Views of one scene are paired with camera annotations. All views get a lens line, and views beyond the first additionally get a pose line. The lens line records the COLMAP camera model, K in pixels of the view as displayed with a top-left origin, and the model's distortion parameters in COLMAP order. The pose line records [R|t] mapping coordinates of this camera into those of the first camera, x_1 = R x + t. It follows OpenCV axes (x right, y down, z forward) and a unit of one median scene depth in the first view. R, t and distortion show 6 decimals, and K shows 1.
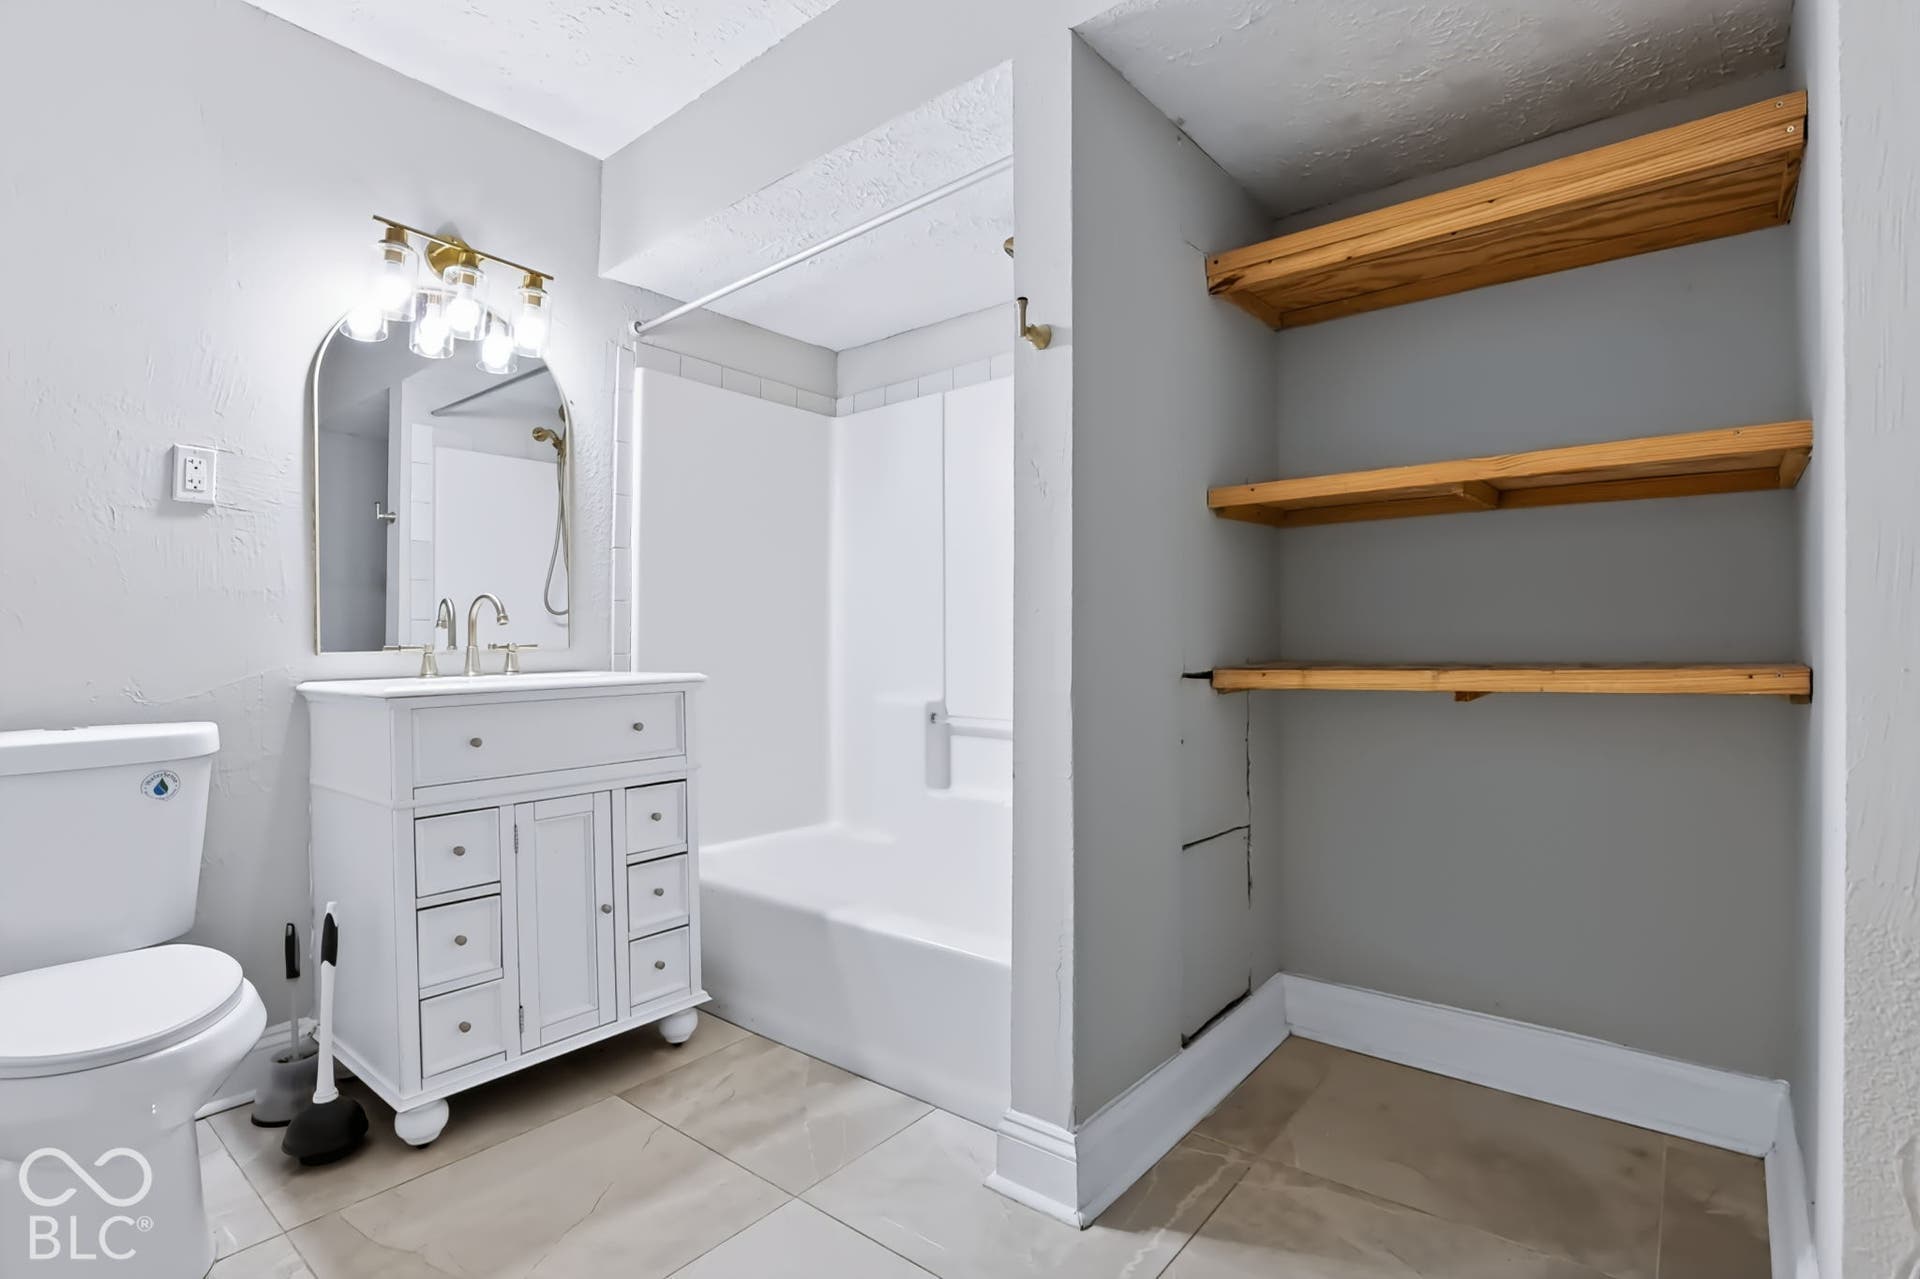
lens RADIAL K [[926.5, 0, 960.0], [0, 926.5, 639.5], [0, 0, 1]] dist [-0.047599, 0.018633]
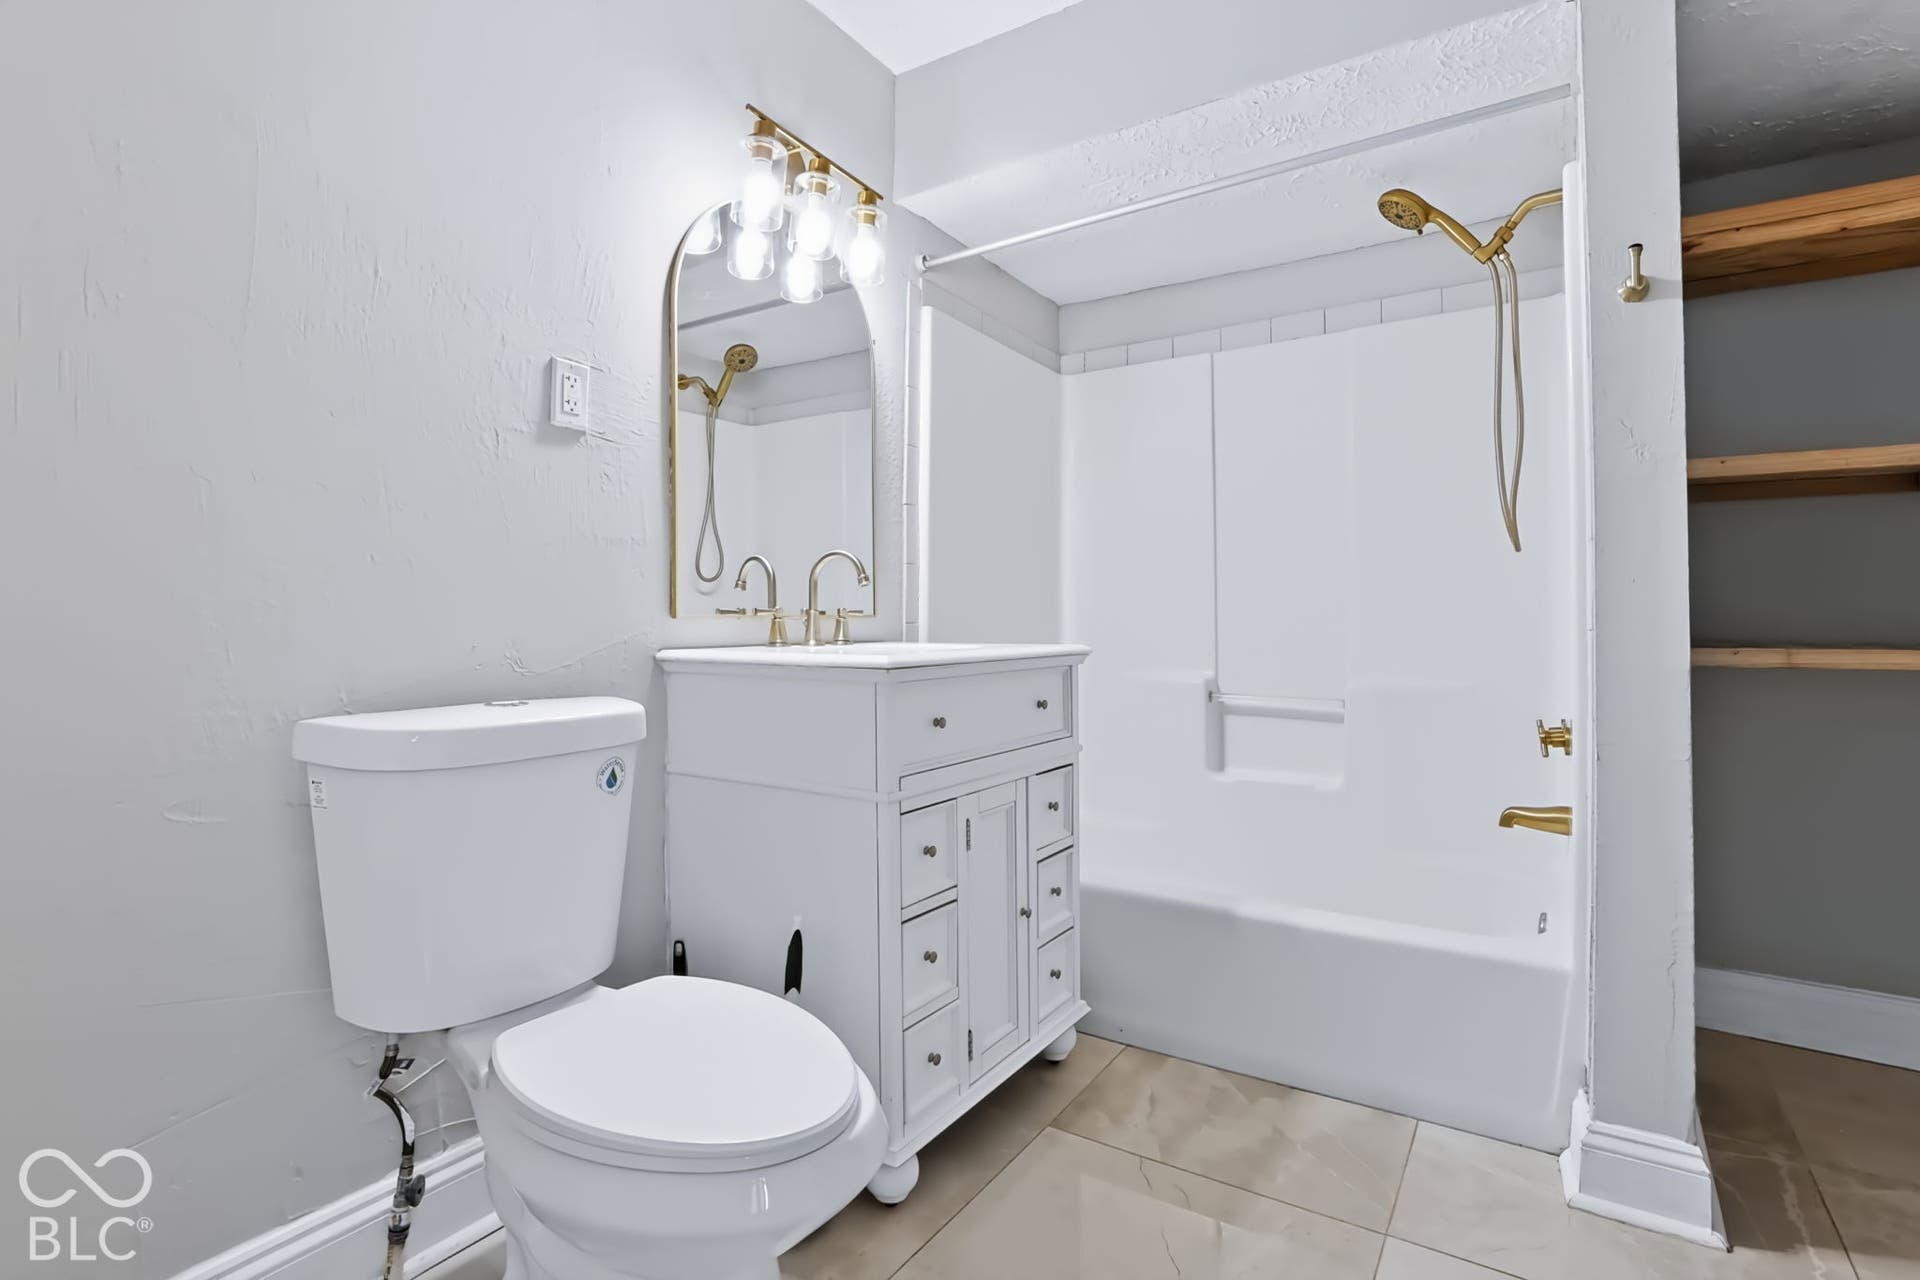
lens RADIAL K [[931.2, 0, 951.3], [0, 931.2, 609.8], [0, 0, 1]] dist [-0.043327, 0.013524]
pose [[0.994320, 0.016938, 0.105074, -0.561667], [-0.015874, 0.999814, -0.010960, 0.015616], [-0.105240, 0.009230, 0.994404, 0.126932]]
